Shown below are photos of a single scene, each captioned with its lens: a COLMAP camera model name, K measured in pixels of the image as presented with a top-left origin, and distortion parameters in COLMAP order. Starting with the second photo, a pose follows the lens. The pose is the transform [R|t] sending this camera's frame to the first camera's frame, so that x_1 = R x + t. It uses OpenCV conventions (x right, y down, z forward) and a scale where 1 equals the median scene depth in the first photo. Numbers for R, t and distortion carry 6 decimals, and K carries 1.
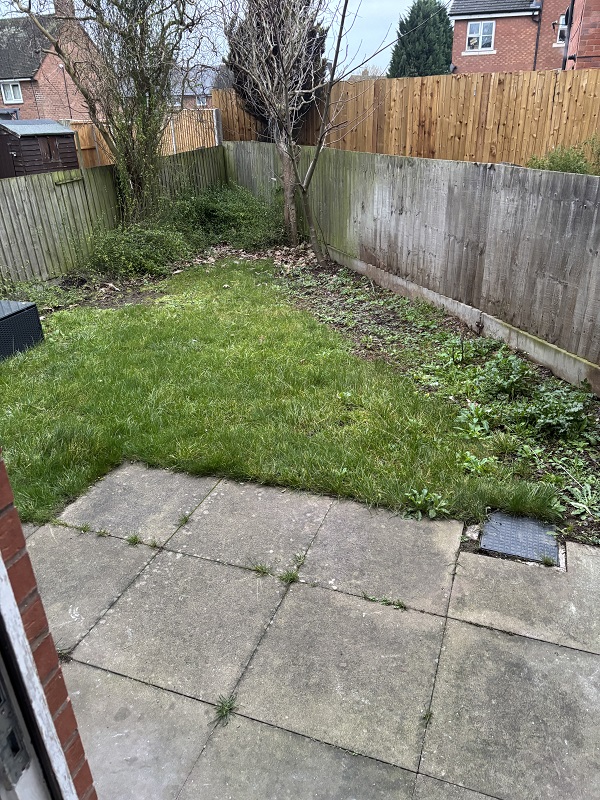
lens RADIAL K [[601.3, 0, 300.6], [0, 601.3, 406.5], [0, 0, 1]] dist [0.062933, -0.062957]
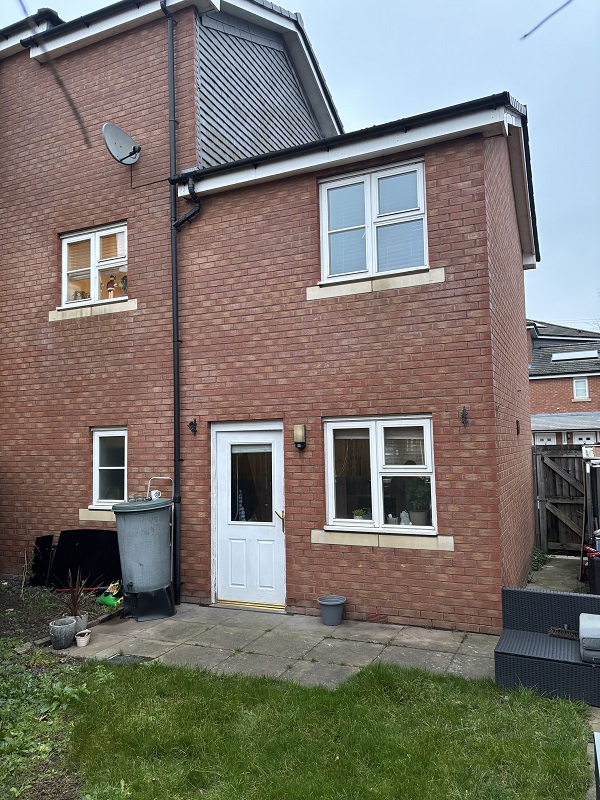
lens RADIAL K [[601.3, 0, 300.6], [0, 601.3, 406.5], [0, 0, 1]] dist [0.062933, -0.062957]
pose [[-0.995962, 0.062048, 0.064883, -0.442275], [0.083334, 0.907787, 0.411070, -1.428110], [-0.033393, 0.414817, -0.909292, 2.628636]]
